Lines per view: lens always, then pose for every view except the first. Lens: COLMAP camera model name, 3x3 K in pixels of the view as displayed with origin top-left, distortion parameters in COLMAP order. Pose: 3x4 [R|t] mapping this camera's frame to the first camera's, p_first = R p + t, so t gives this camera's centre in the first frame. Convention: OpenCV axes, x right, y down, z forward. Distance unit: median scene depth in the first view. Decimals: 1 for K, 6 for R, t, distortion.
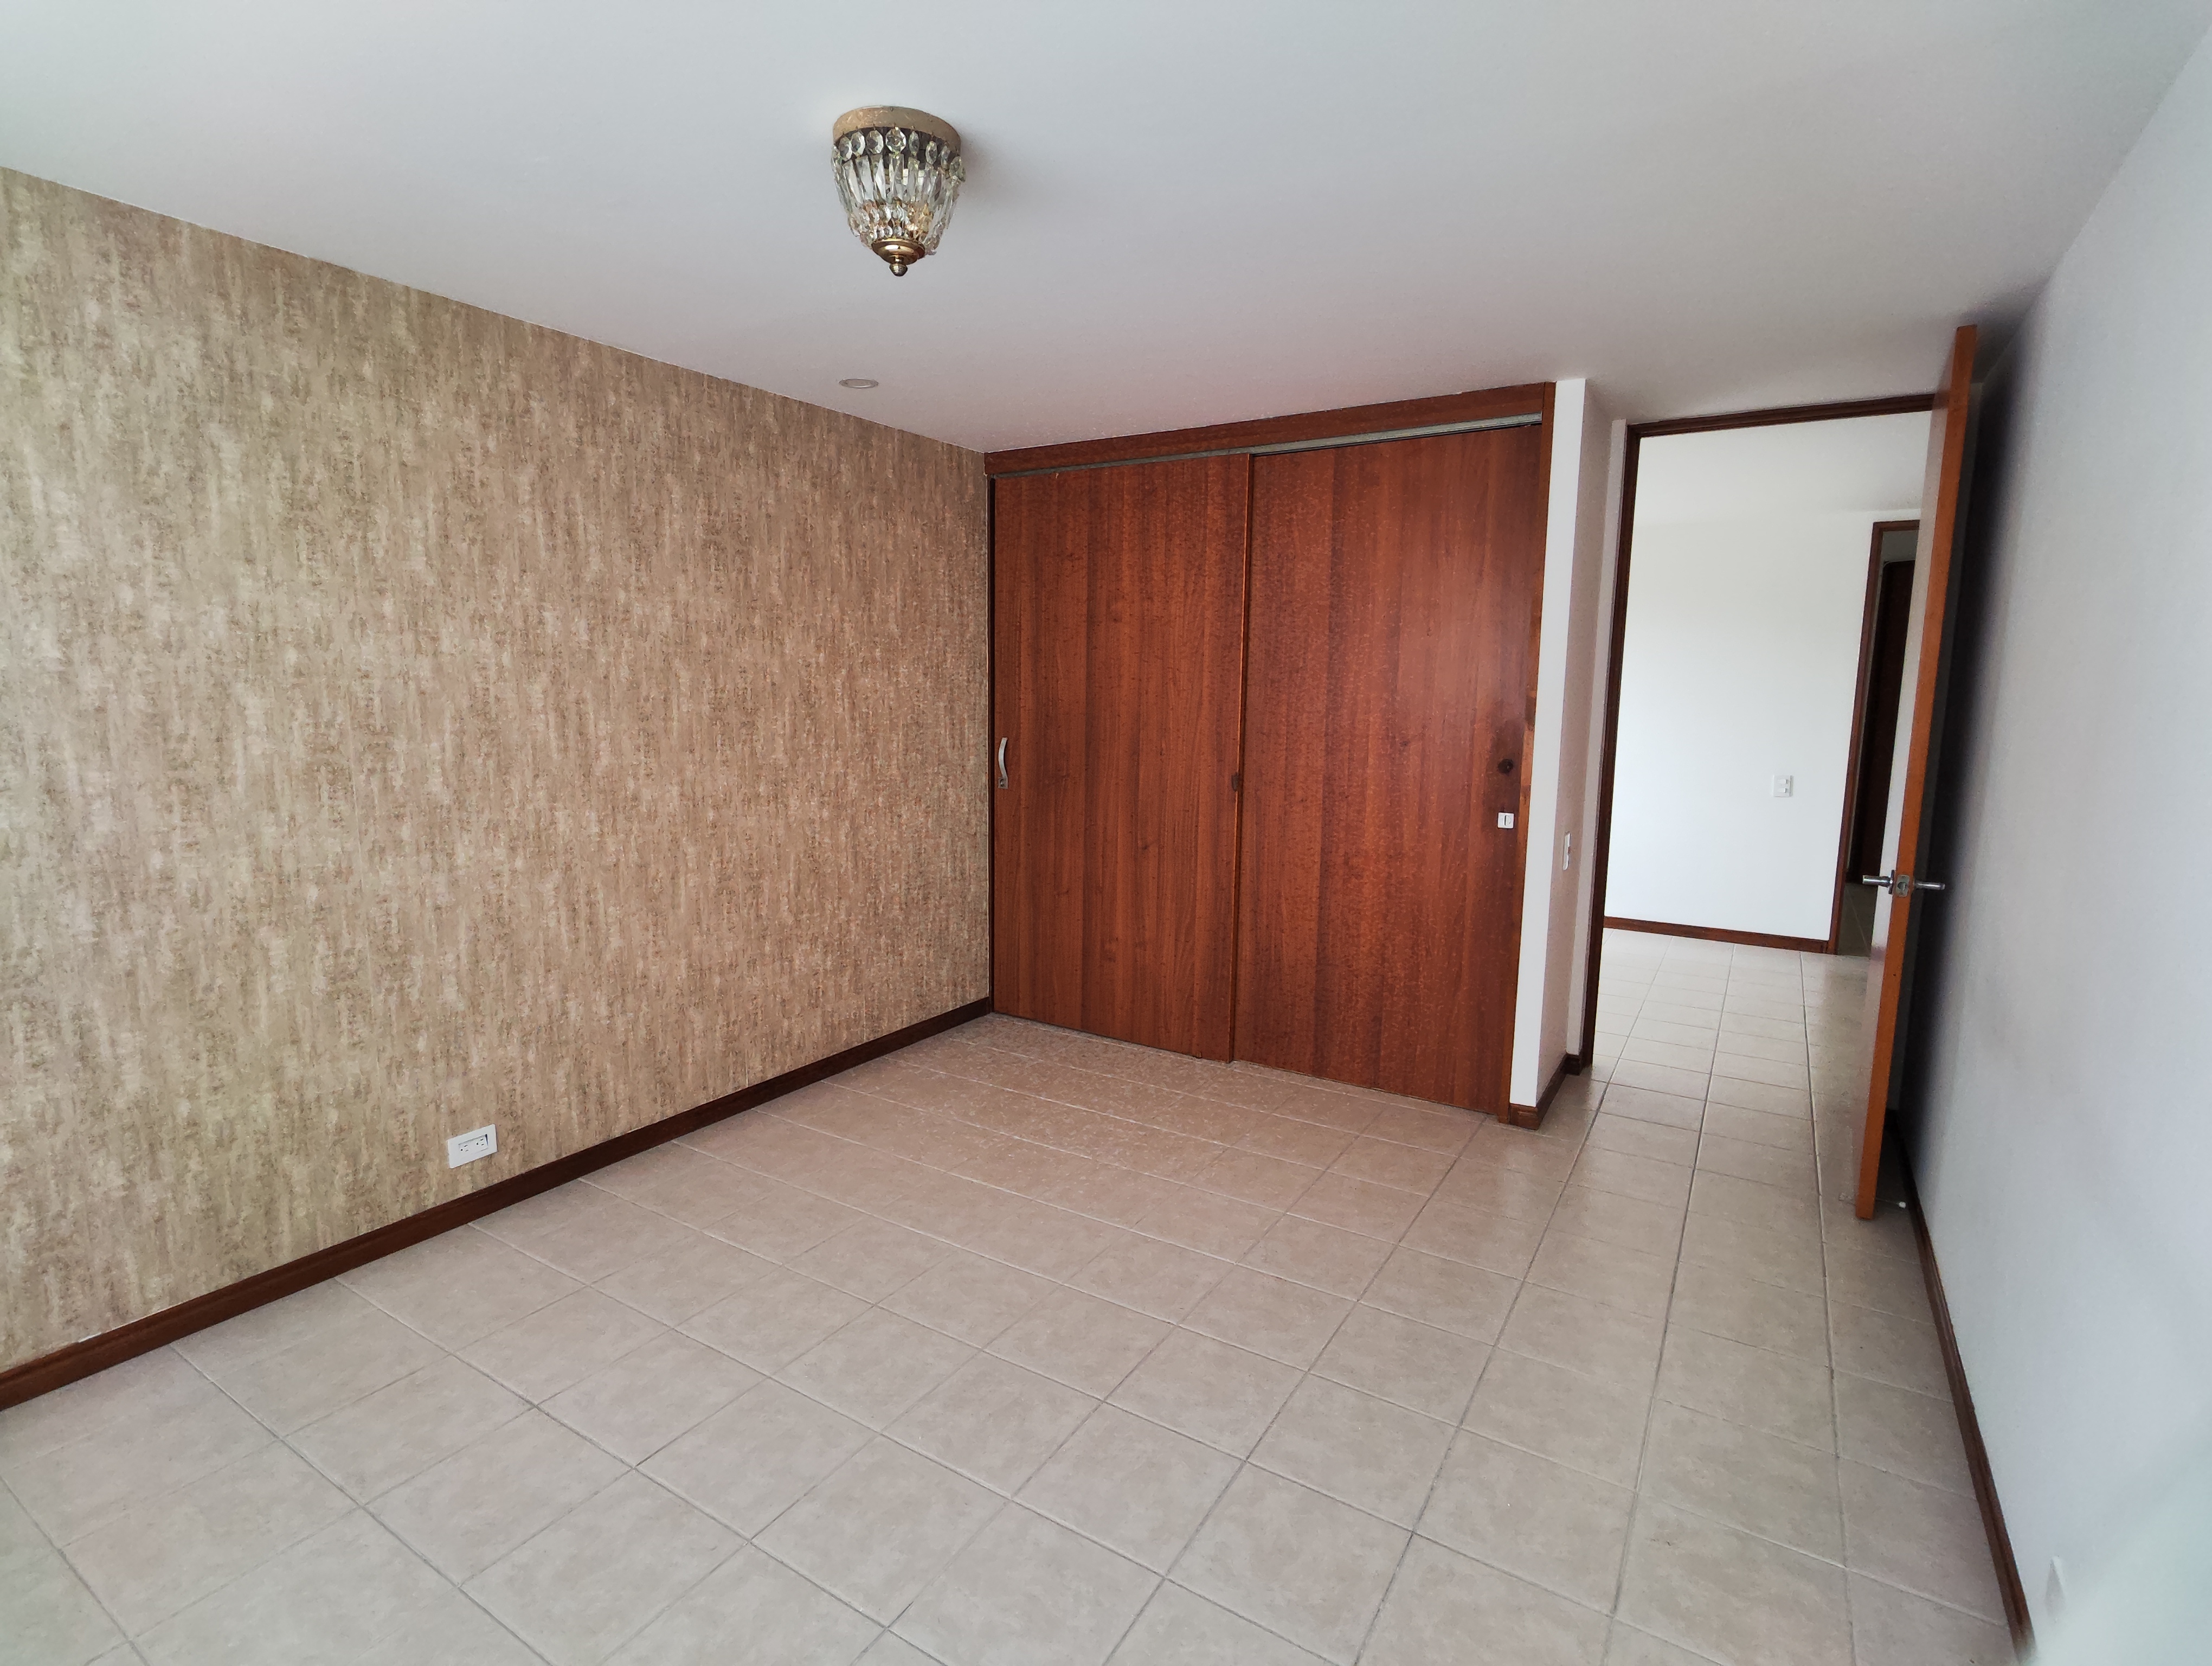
lens RADIAL K [[1076.4, 0, 1107.2], [0, 1076.4, 810.5], [0, 0, 1]] dist [-0.004169, 0.000587]
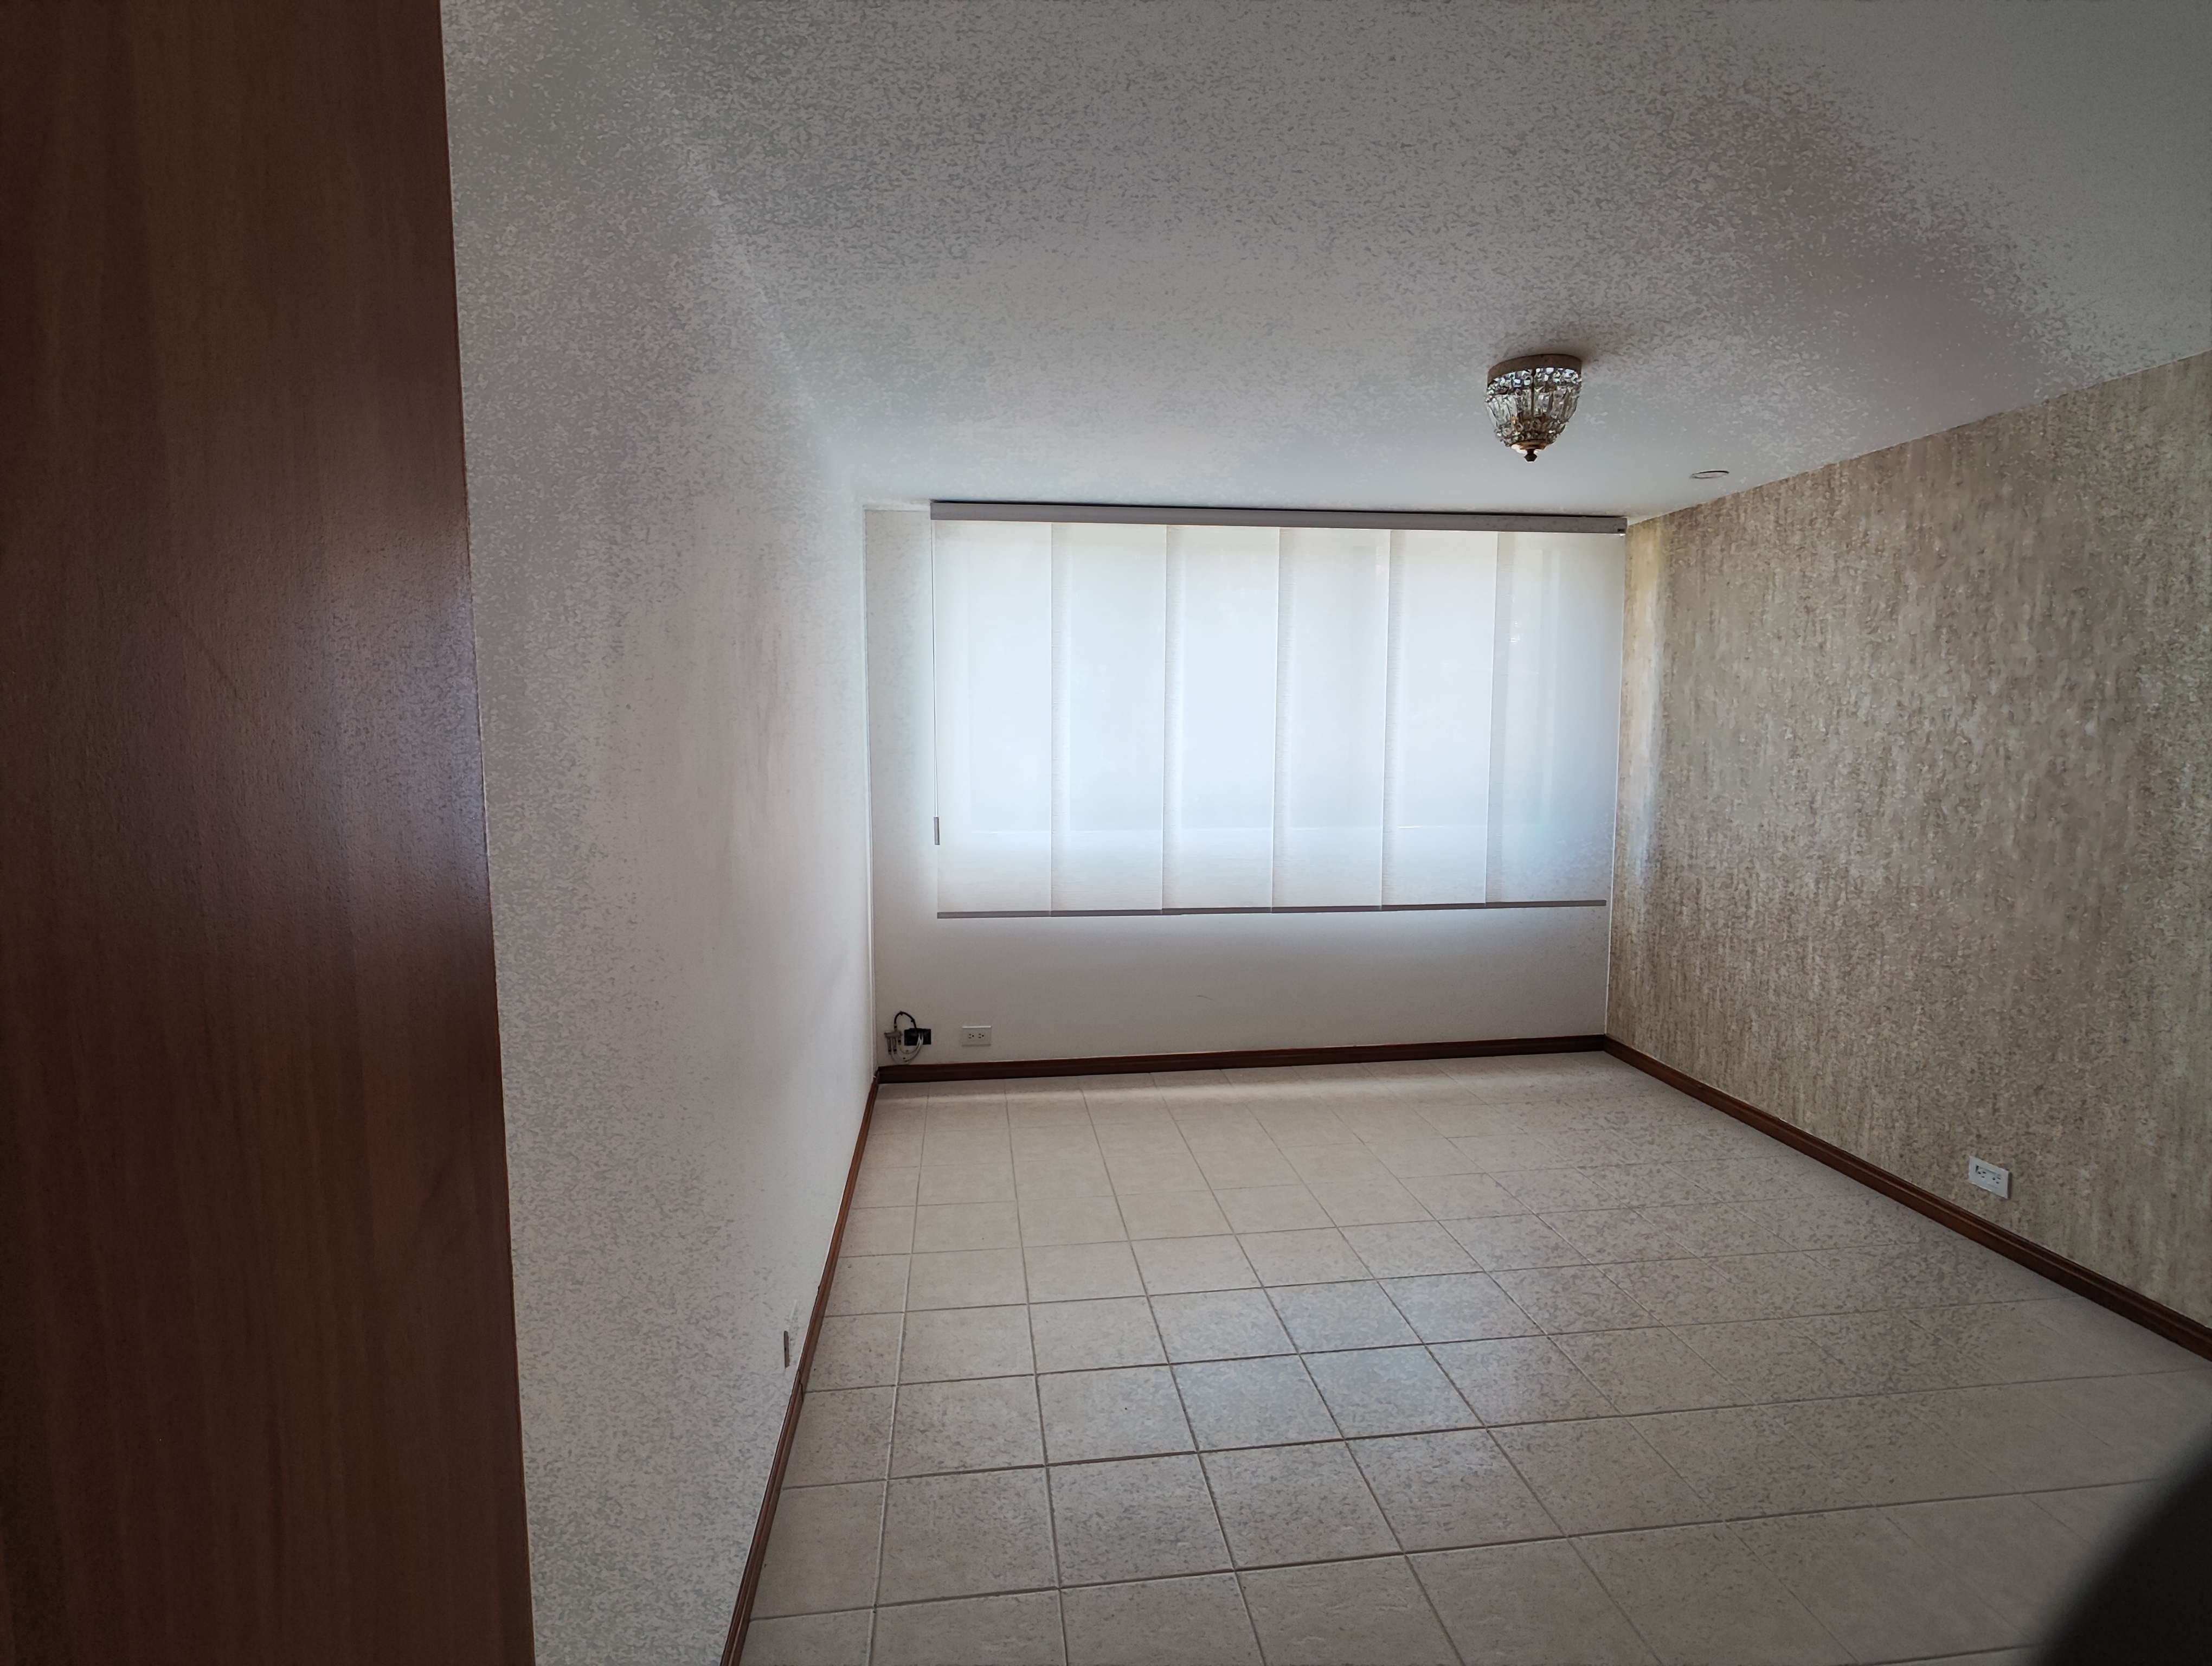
lens RADIAL K [[1076.4, 0, 1108.8], [0, 1076.4, 815.0], [0, 0, 1]] dist [-0.004169, 0.000587]
pose [[-0.774549, 0.034971, -0.631547, 0.829456], [-0.089720, 0.982300, 0.164429, -0.155187], [0.626118, 0.184021, -0.757702, 1.309353]]
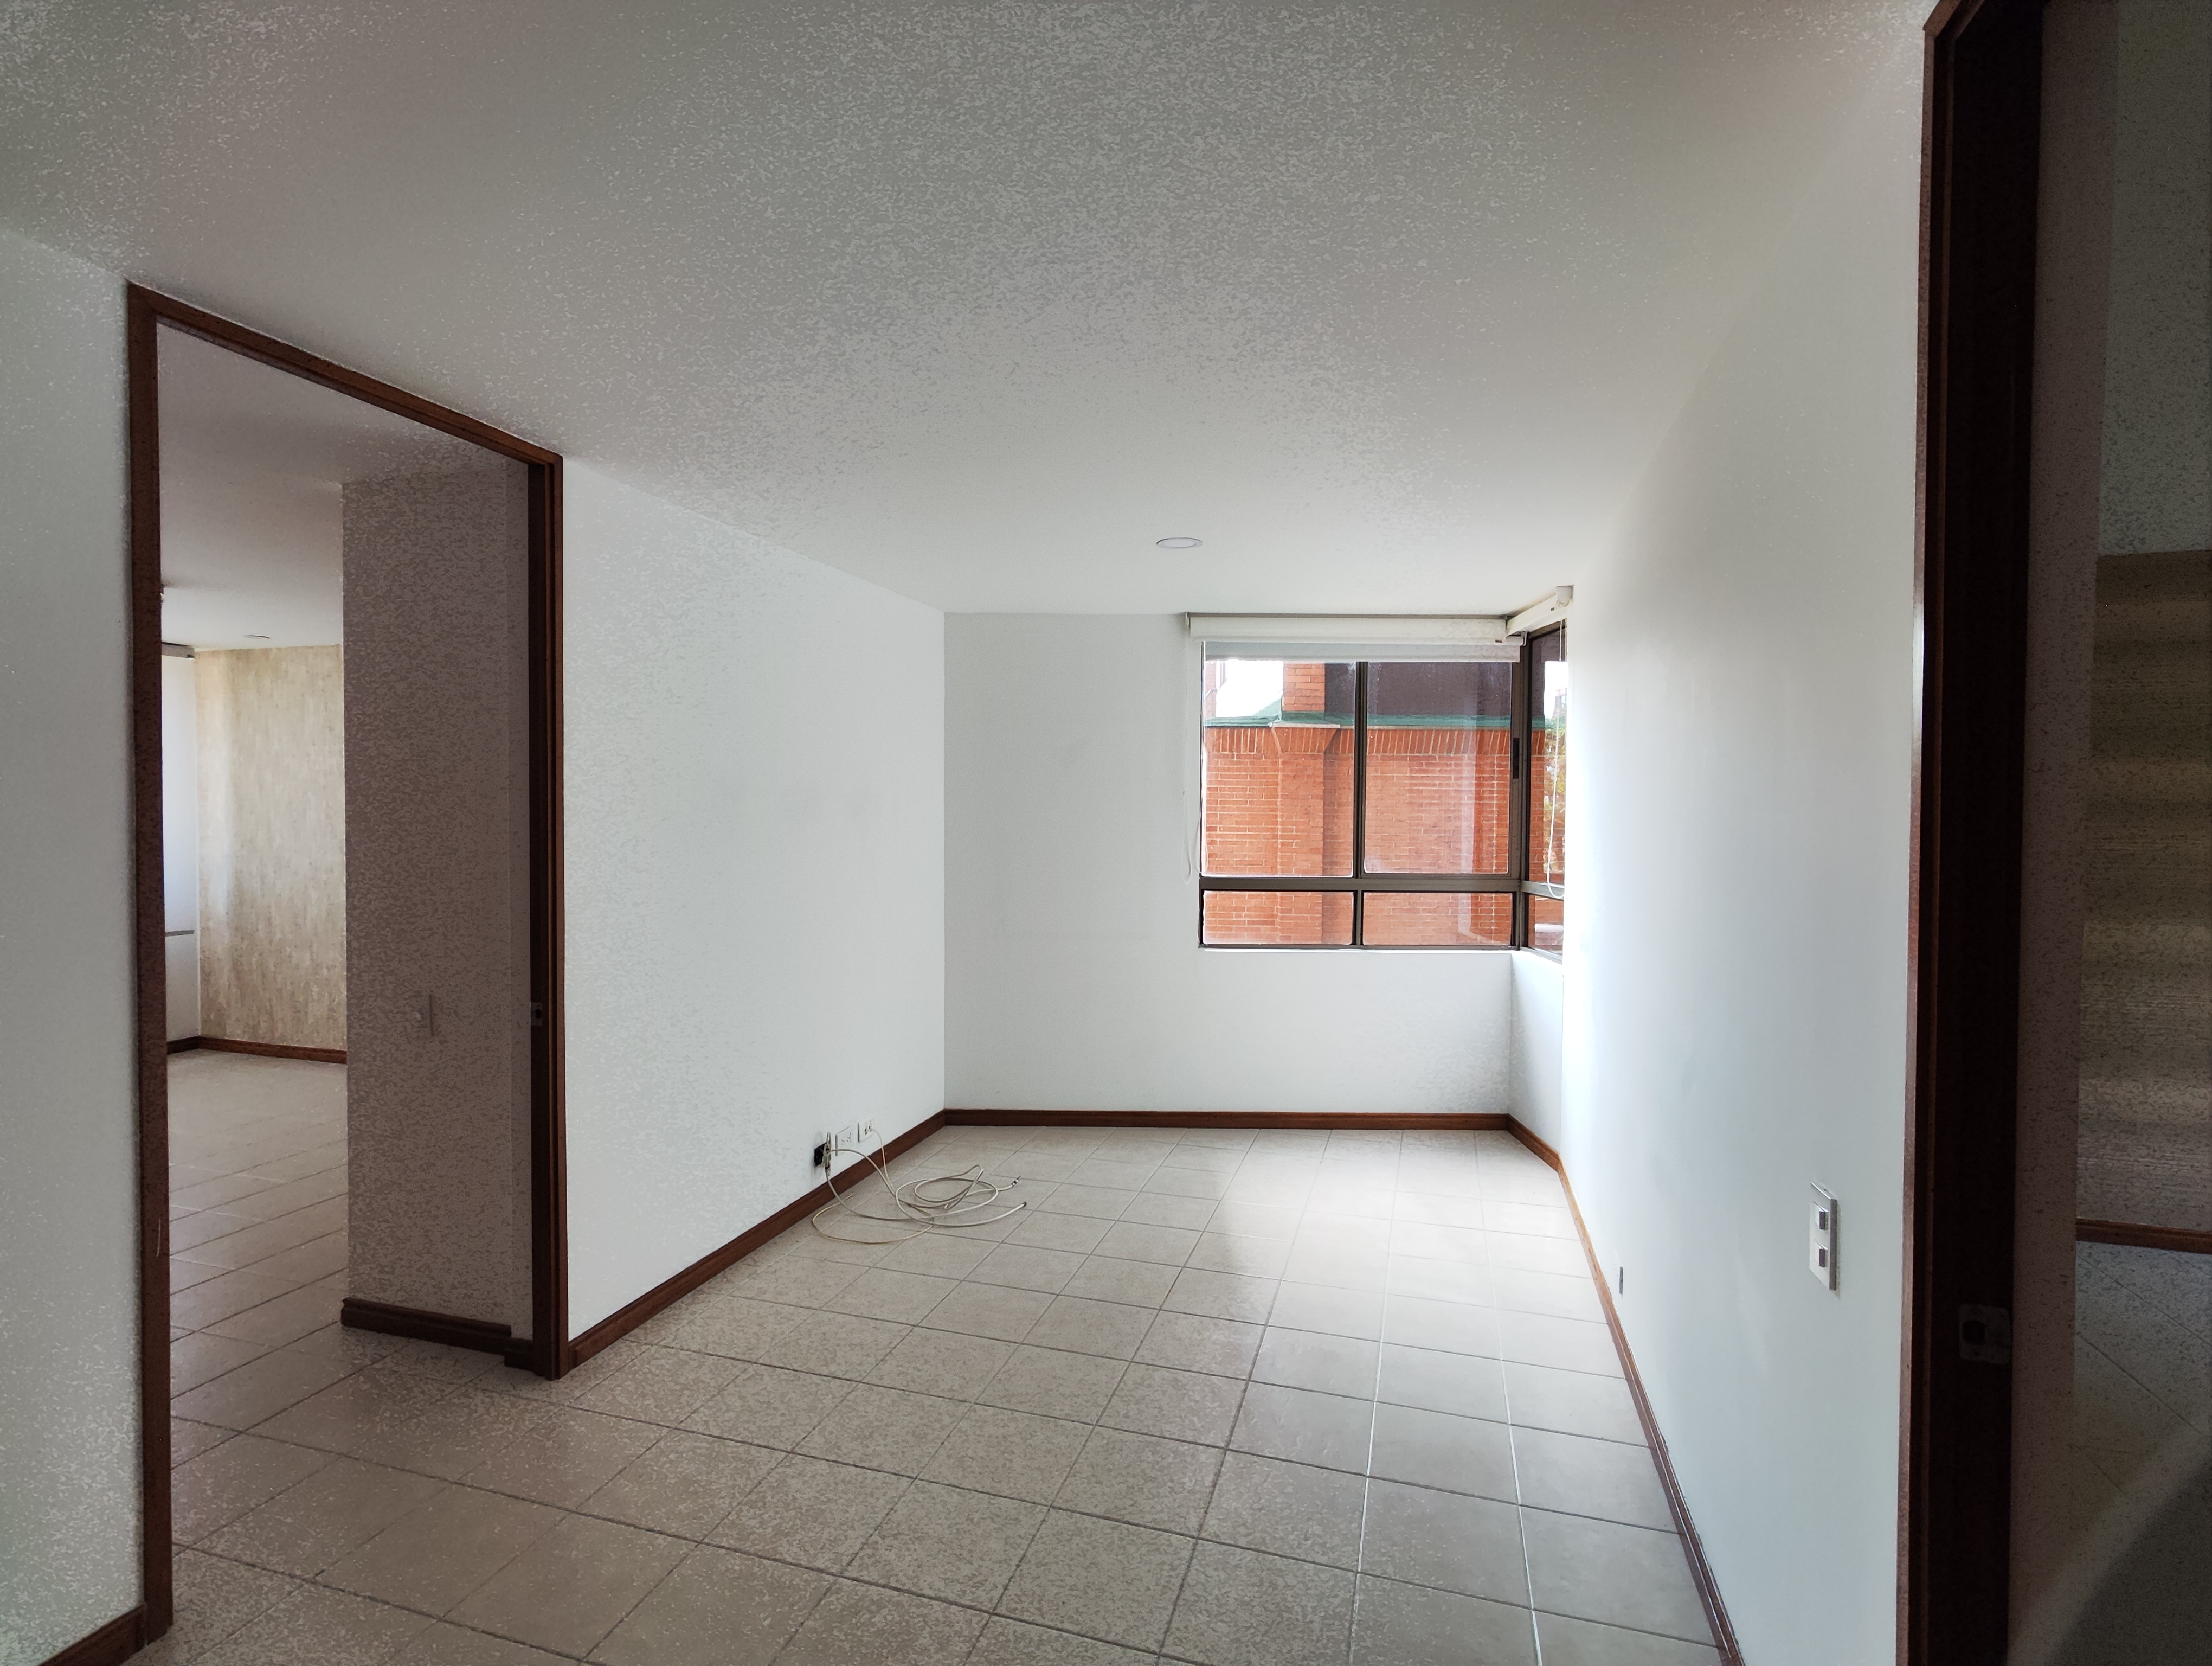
lens RADIAL K [[1076.4, 0, 1109.5], [0, 1076.4, 836.5], [0, 0, 1]] dist [-0.004169, 0.000587]
pose [[0.261549, 0.017034, -0.965040, 1.866520], [-0.121291, 0.992498, -0.015354, -0.208574], [0.957539, 0.121067, 0.261653, 1.784113]]
